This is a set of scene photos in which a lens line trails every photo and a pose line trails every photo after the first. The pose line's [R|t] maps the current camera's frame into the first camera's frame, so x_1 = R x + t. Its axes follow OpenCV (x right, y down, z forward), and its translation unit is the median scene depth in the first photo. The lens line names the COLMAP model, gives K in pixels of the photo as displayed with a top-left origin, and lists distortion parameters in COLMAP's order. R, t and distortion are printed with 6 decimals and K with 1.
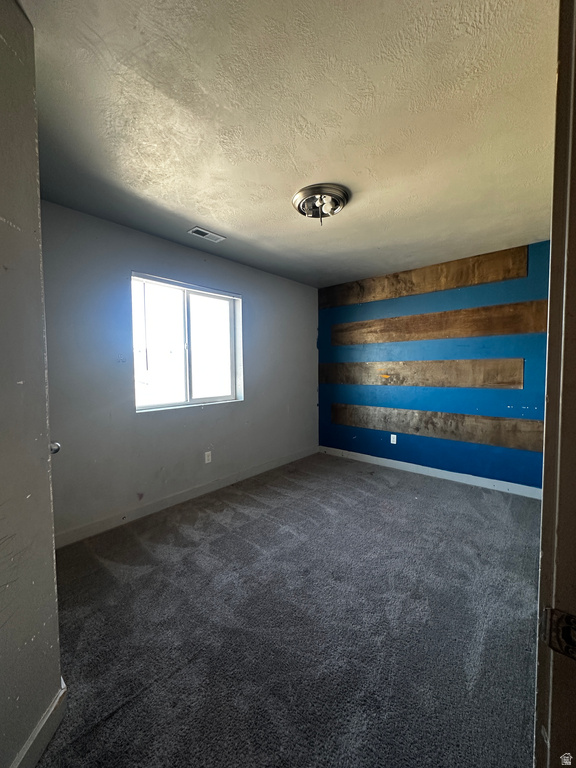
lens RADIAL K [[304.5, 0, 288.2], [0, 304.5, 382.7], [0, 0, 1]] dist [-0.002947, 0.000401]
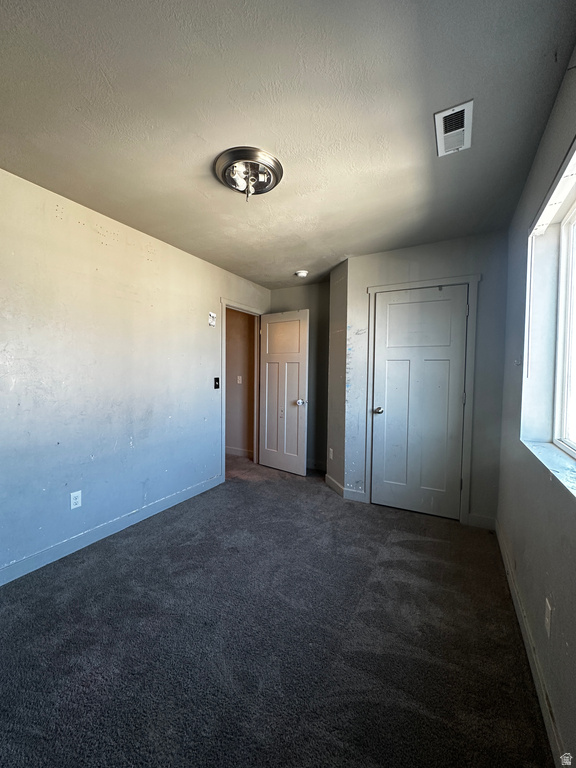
lens RADIAL K [[304.5, 0, 286.6], [0, 304.5, 382.6], [0, 0, 1]] dist [-0.002947, 0.000401]
pose [[-0.979427, 0.007100, -0.201676, 0.149289], [-0.011592, 0.995751, 0.091352, -0.086920], [0.201468, 0.091810, -0.975183, 1.610320]]
